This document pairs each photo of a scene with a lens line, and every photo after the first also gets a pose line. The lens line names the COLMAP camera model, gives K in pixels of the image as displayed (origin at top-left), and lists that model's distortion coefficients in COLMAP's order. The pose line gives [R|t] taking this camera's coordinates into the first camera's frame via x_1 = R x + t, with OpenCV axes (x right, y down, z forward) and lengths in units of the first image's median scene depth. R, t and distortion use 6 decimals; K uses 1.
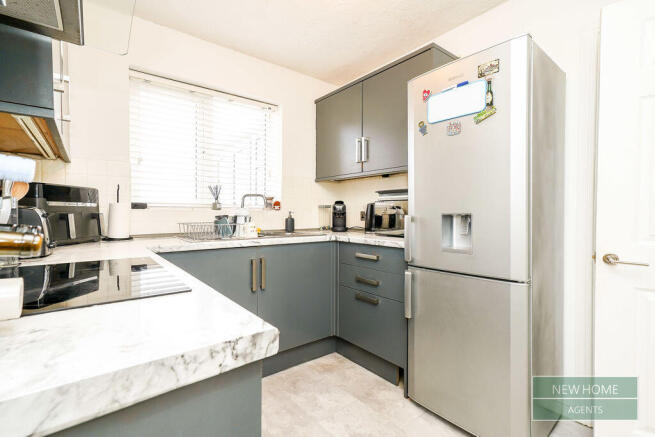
lens RADIAL K [[302.1, 0, 326.9], [0, 302.1, 215.2], [0, 0, 1]] dist [0.004484, 0.000876]
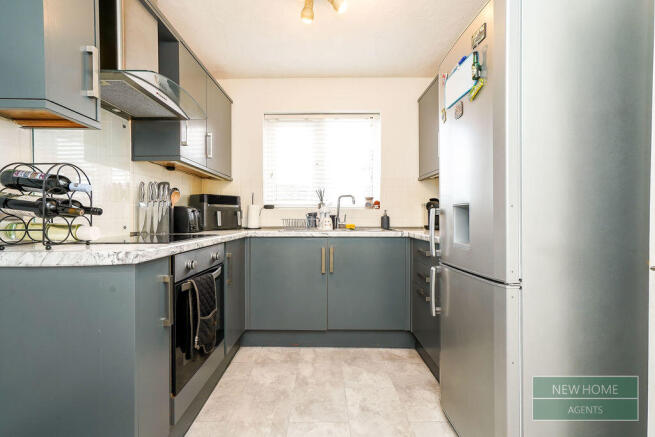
lens RADIAL K [[302.1, 0, 324.0], [0, 302.1, 219.2], [0, 0, 1]] dist [0.004484, 0.000876]
pose [[0.783869, 0.000900, -0.620926, 0.502388], [-0.003213, 0.999991, -0.002607, 0.032074], [0.620918, 0.004038, 0.783865, 0.029631]]
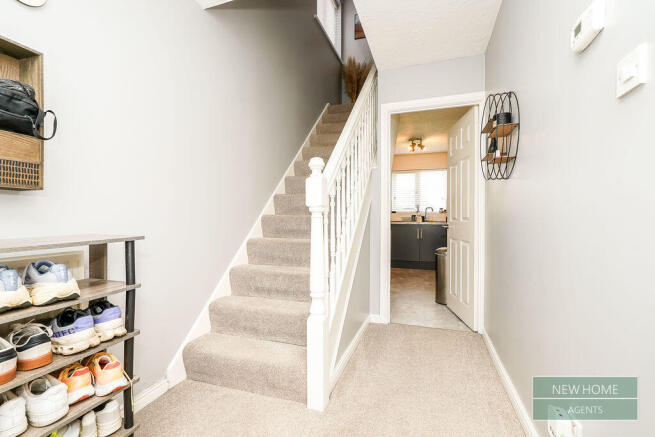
lens RADIAL K [[302.1, 0, 327.4], [0, 302.1, 218.0], [0, 0, 1]] dist [0.004484, 0.000876]
pose [[0.555087, 0.007307, -0.831760, 1.759767], [-0.016252, 0.999866, -0.002062, 0.051889], [0.831634, 0.014662, 0.555131, -1.459708]]
